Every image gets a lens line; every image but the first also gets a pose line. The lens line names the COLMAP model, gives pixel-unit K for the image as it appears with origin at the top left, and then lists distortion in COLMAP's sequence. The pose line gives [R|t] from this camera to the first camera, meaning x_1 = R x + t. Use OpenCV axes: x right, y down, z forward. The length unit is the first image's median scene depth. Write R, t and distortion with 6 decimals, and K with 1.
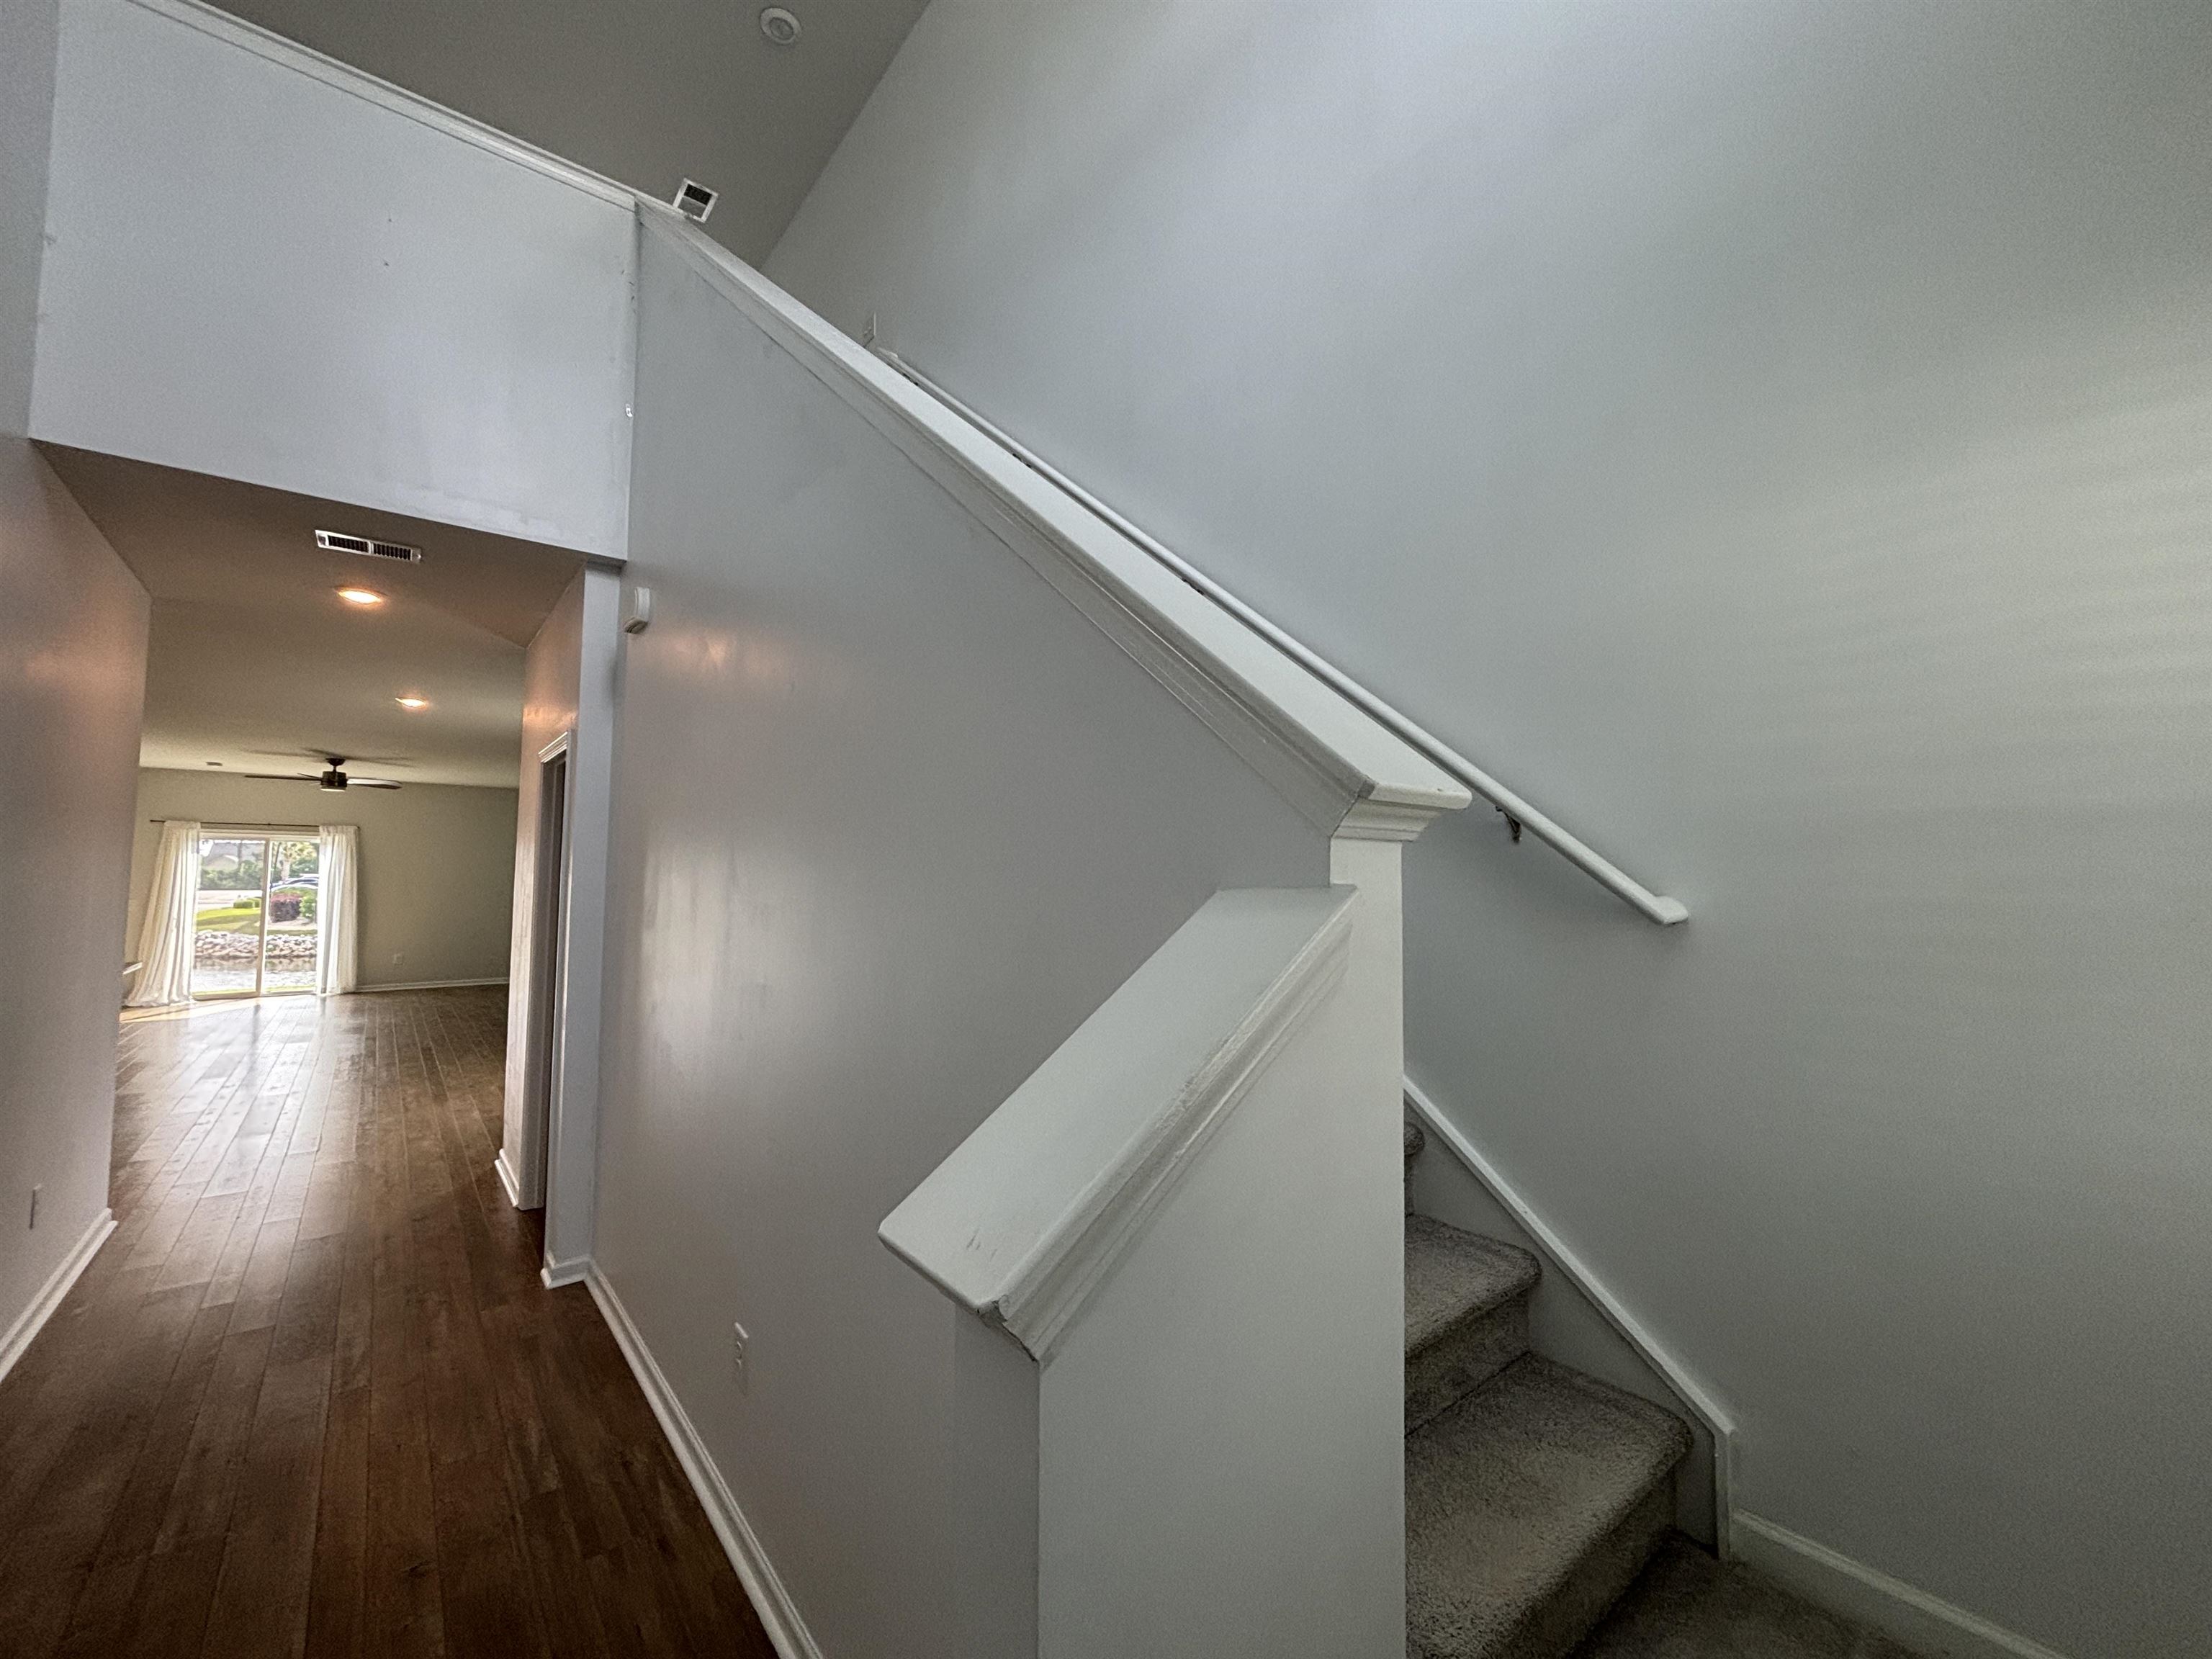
lens RADIAL K [[895.3, 0, 1112.9], [0, 895.3, 826.1], [0, 0, 1]] dist [0.008554, -0.000006]
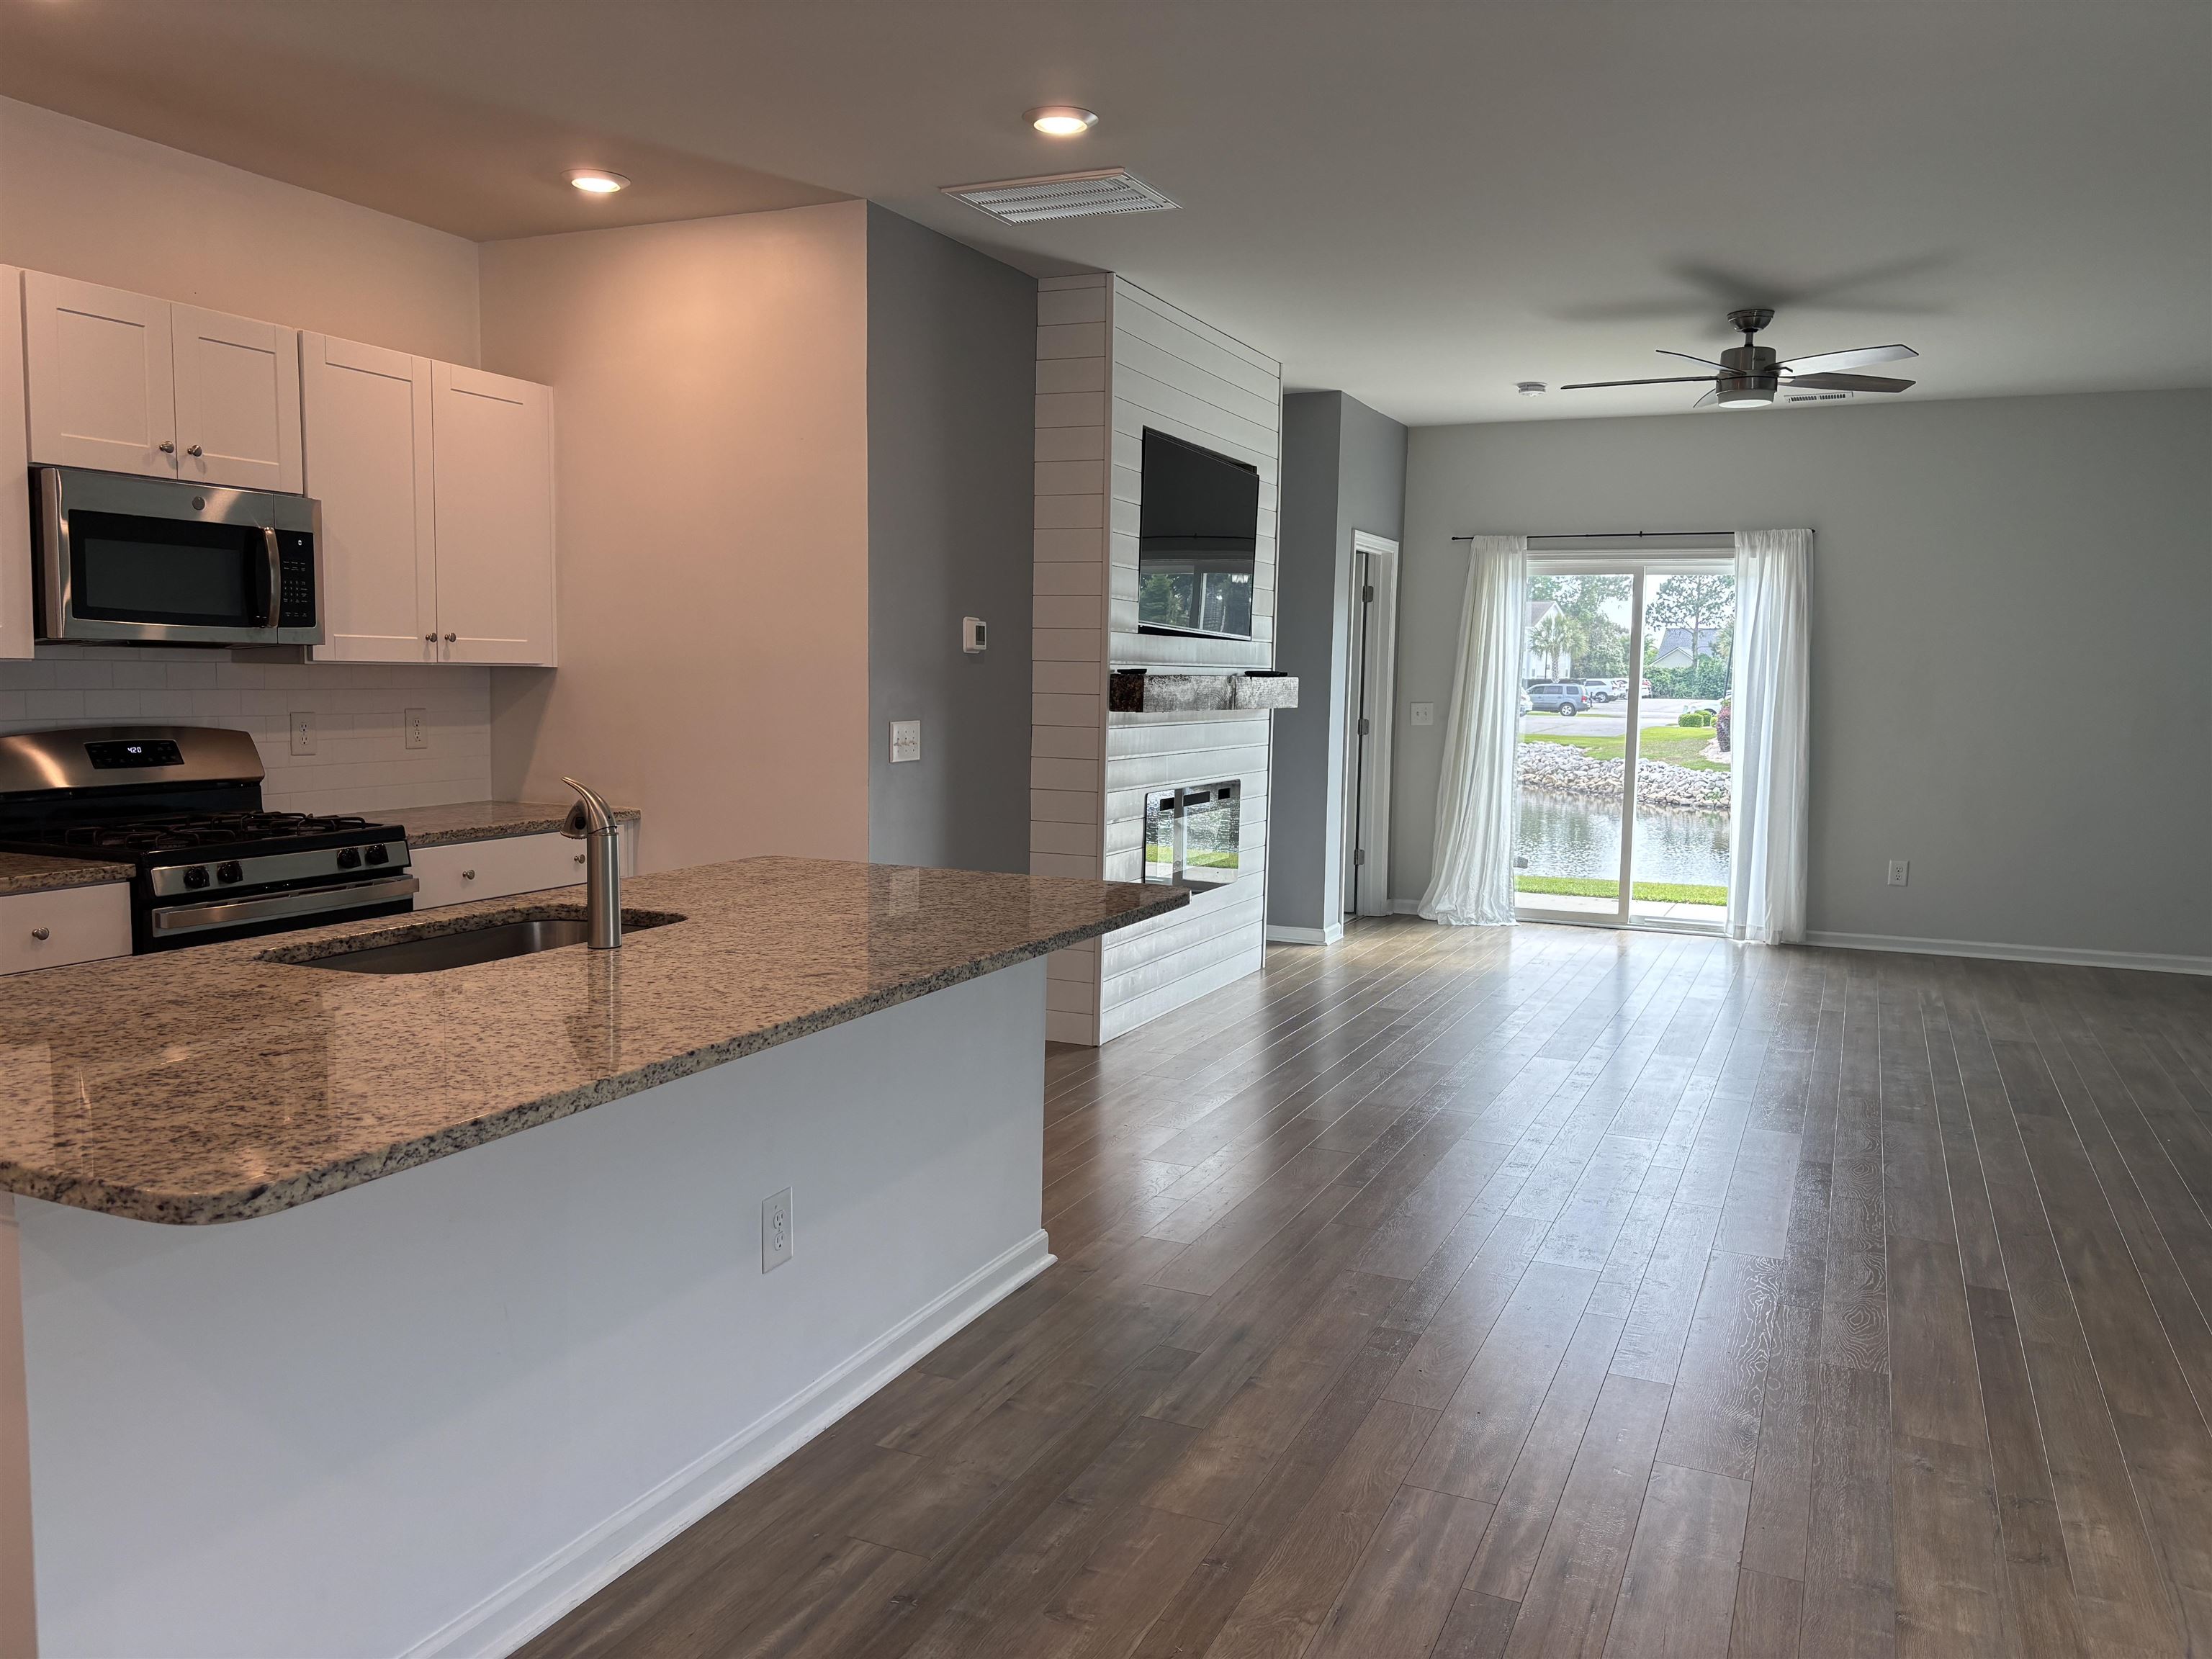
lens RADIAL K [[1656.7, 0, 1089.6], [0, 1656.7, 823.7], [0, 0, 1]] dist [0.061687, -0.082427]
pose [[0.435465, 0.088064, -0.895888, -0.318535], [0.035647, 0.992736, 0.114911, 0.033318], [0.899500, -0.081976, 0.429162, 0.402543]]
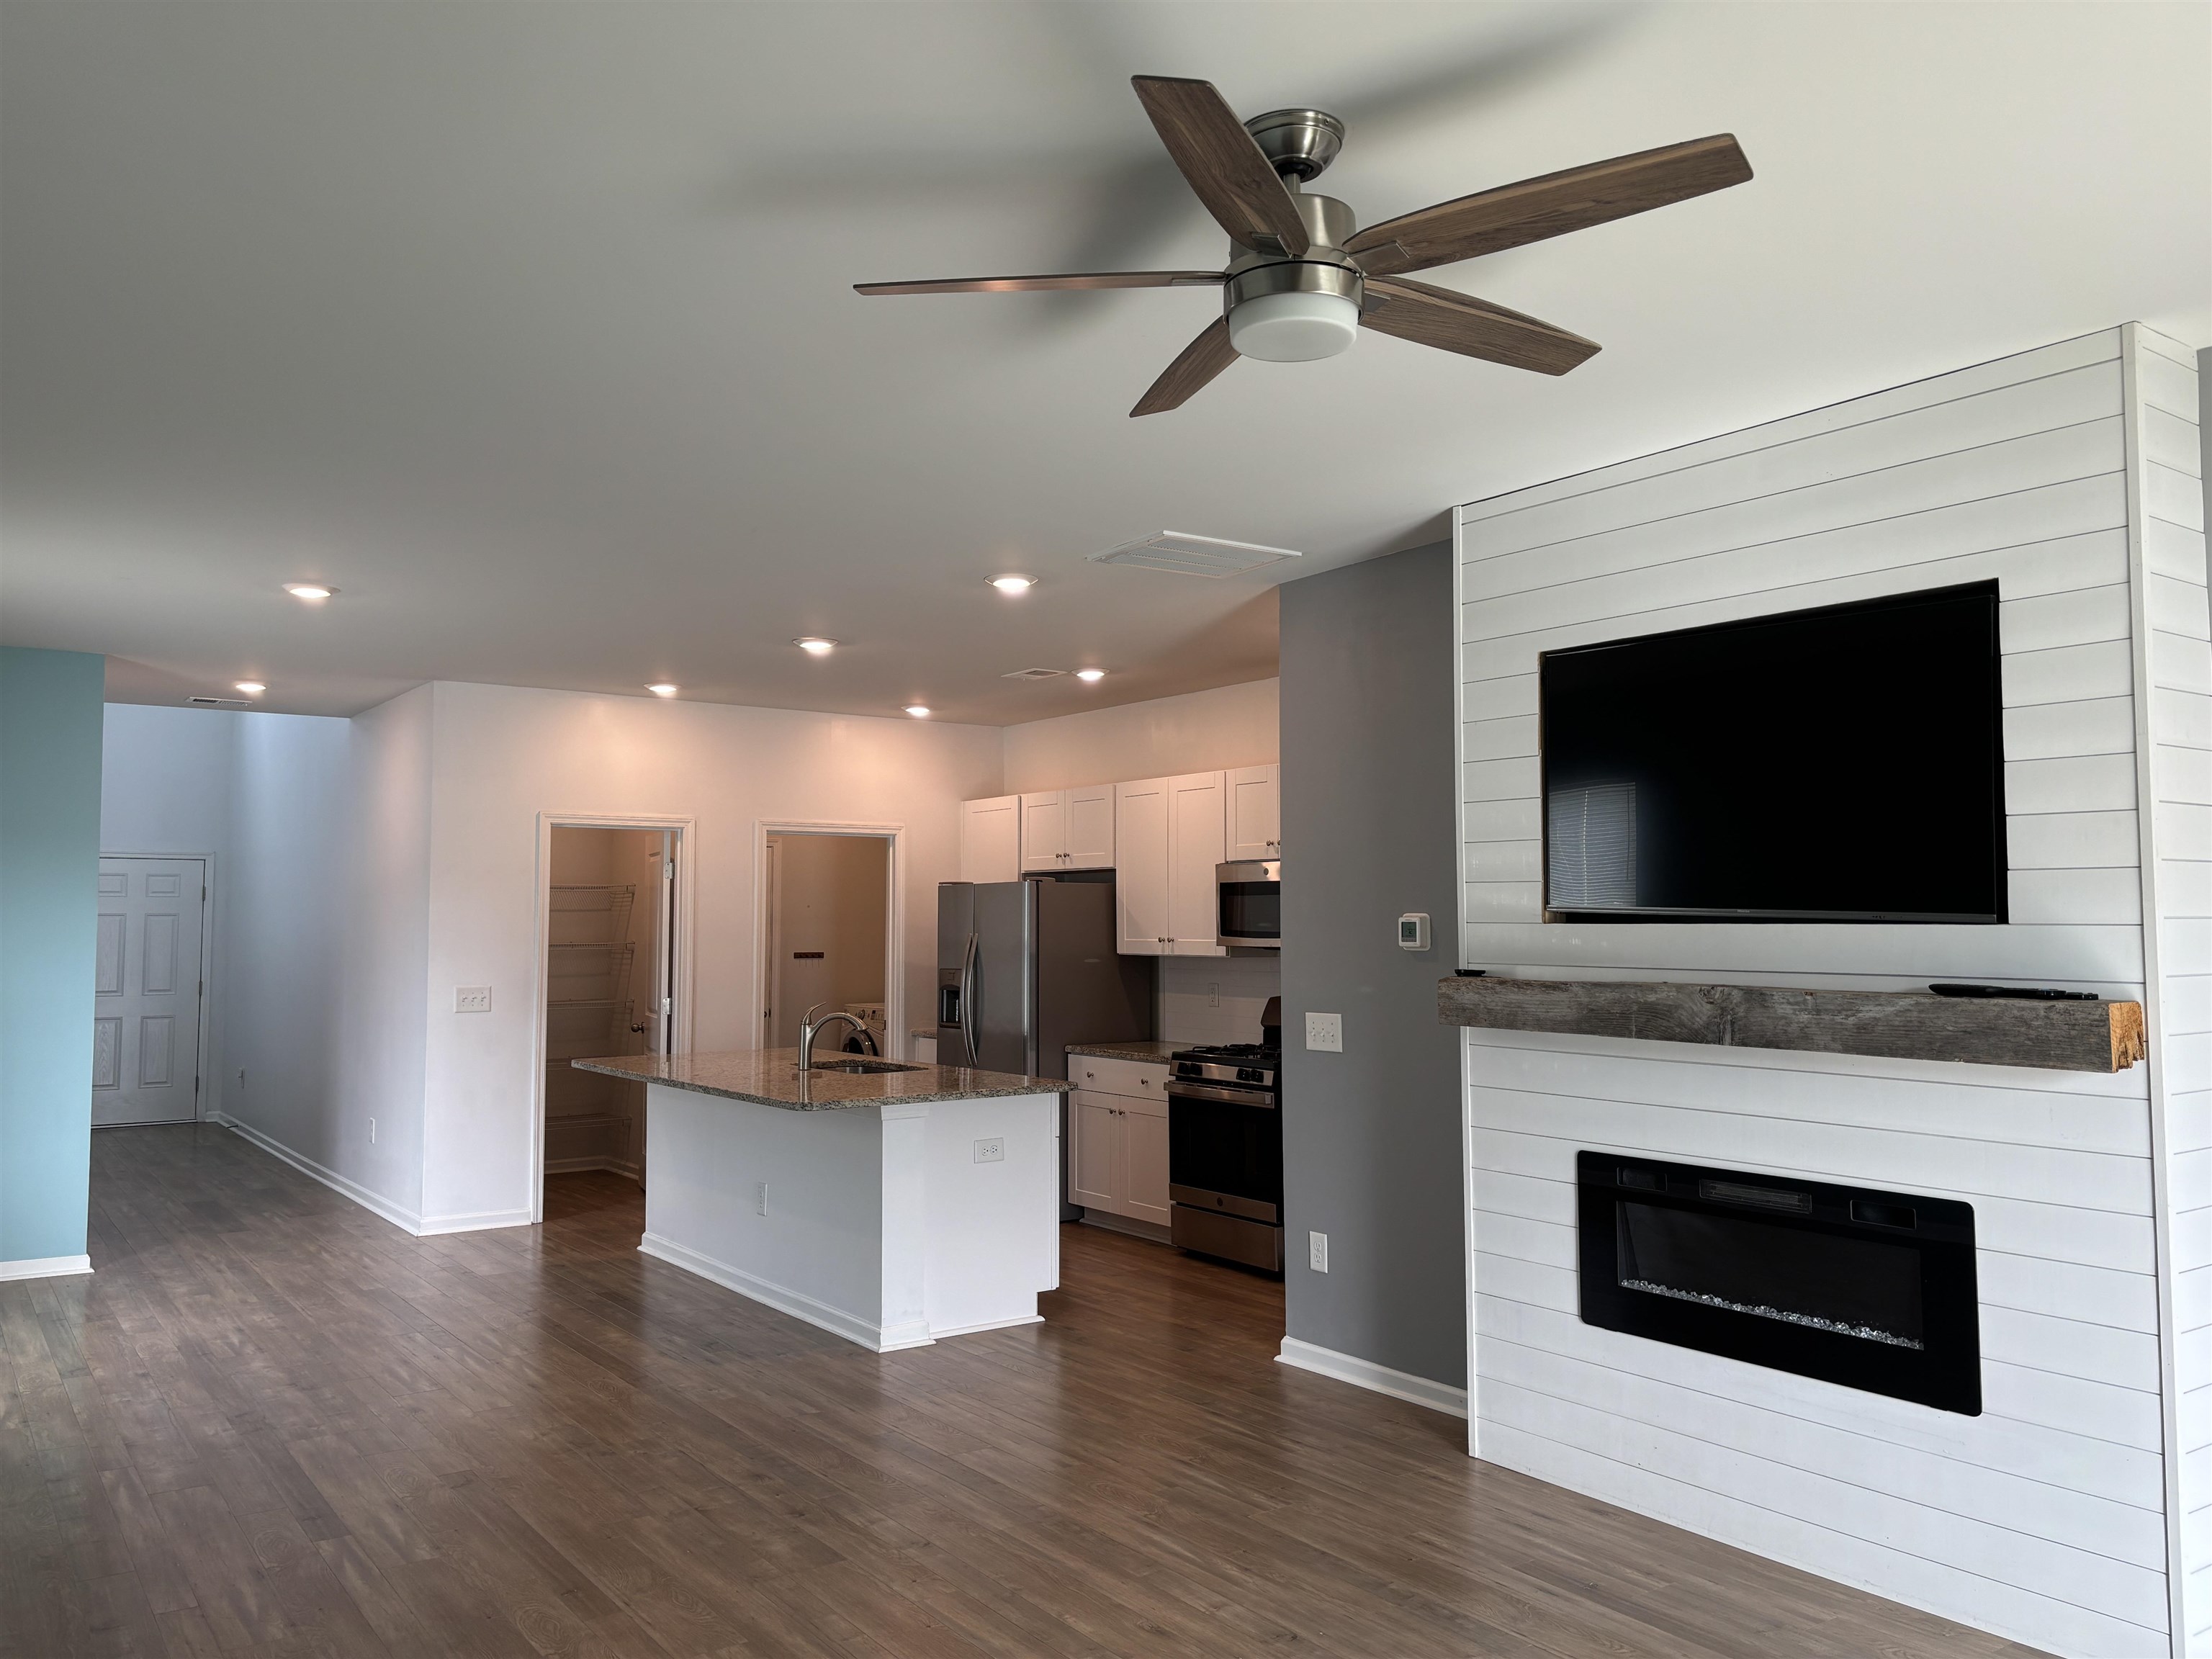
lens RADIAL K [[1656.7, 0, 1089.6], [0, 1656.7, 823.7], [0, 0, 1]] dist [0.061687, -0.082427]
pose [[-0.997927, -0.000275, 0.064352, -0.717729], [-0.007810, 0.993117, -0.116869, 0.058335], [-0.063877, -0.117129, -0.991060, 1.064568]]
